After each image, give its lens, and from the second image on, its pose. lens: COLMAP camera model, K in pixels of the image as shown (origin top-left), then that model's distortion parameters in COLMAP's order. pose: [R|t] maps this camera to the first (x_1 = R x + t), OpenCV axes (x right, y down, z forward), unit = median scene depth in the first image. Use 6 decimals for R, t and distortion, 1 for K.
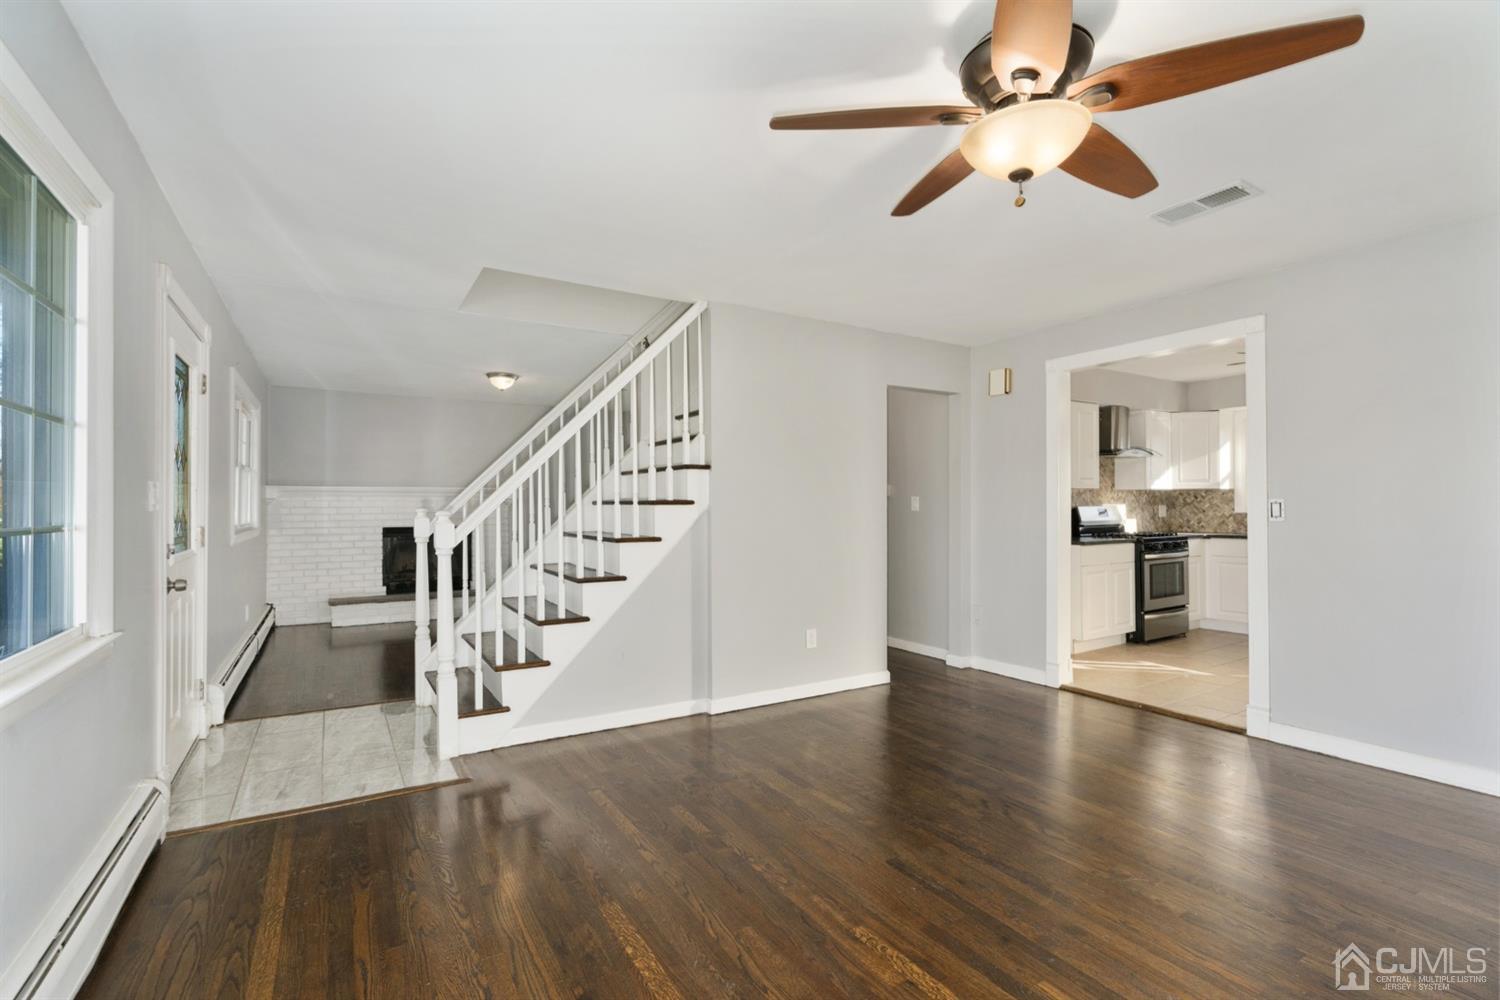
lens RADIAL K [[677.2, 0, 741.3], [0, 677.2, 497.0], [0, 0, 1]] dist [-0.003504, 0.000773]
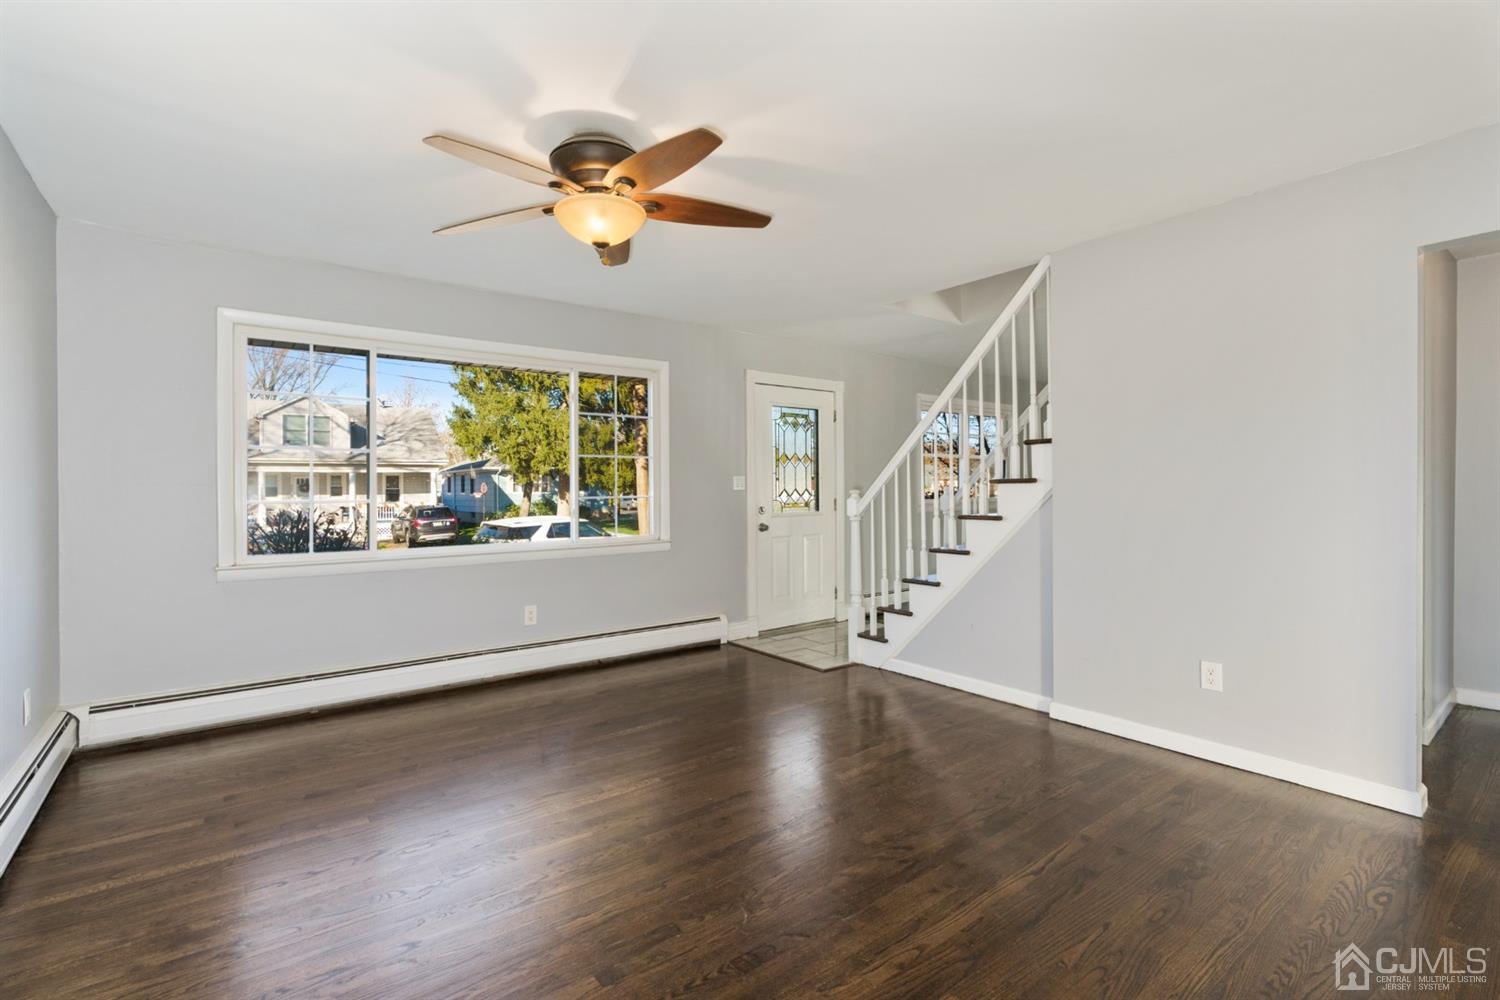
lens RADIAL K [[677.2, 0, 749.0], [0, 677.2, 492.3], [0, 0, 1]] dist [-0.003504, 0.000773]
pose [[0.108869, -0.001680, -0.994055, 0.887572], [0.026213, 0.999656, 0.001181, 0.013786], [0.993710, -0.026186, 0.108876, 0.568723]]
